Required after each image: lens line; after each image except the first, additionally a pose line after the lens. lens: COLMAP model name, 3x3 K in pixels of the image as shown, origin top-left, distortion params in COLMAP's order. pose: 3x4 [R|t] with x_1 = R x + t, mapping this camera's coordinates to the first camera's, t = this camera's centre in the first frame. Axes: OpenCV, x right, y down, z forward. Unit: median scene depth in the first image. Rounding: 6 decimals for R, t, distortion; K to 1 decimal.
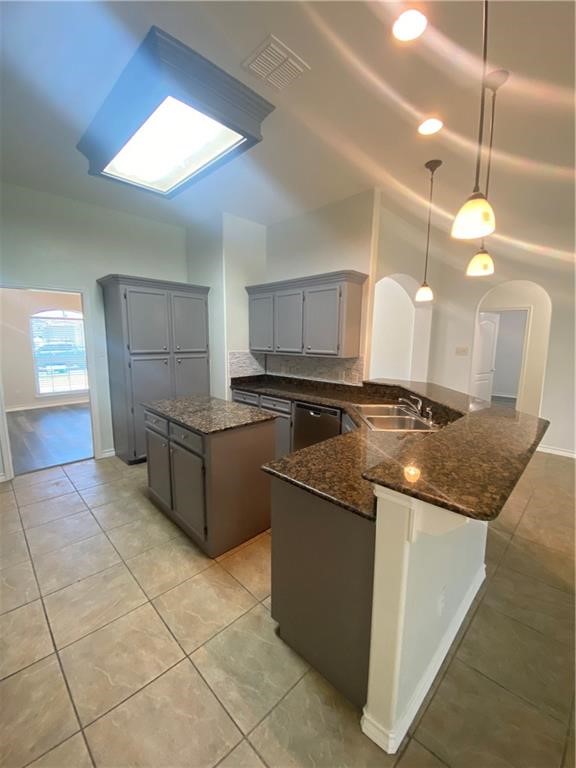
lens RADIAL K [[309.5, 0, 289.3], [0, 309.5, 381.8], [0, 0, 1]] dist [0.020268, -0.019090]
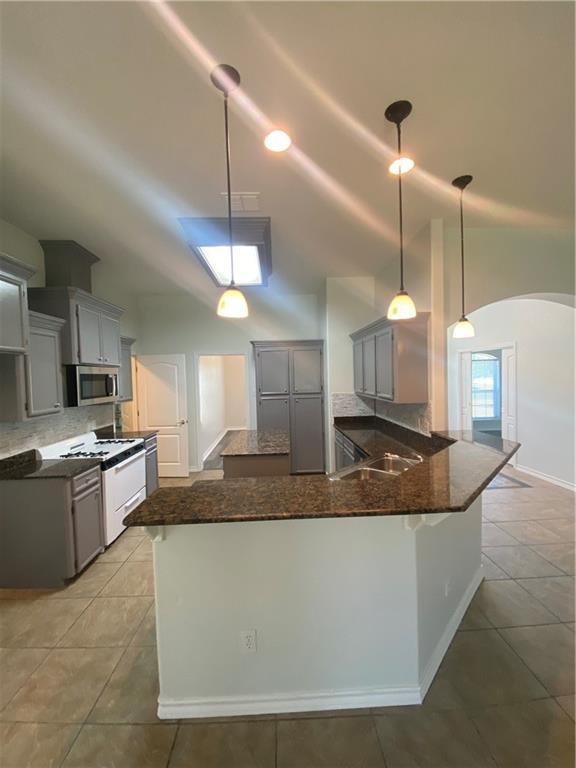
lens RADIAL K [[309.5, 0, 289.3], [0, 309.5, 381.8], [0, 0, 1]] dist [0.020268, -0.019090]
pose [[0.728147, -0.011850, -0.685319, 0.492614], [-0.064777, 0.994186, -0.086017, -0.035016], [0.682353, 0.107026, 0.723145, 0.084731]]
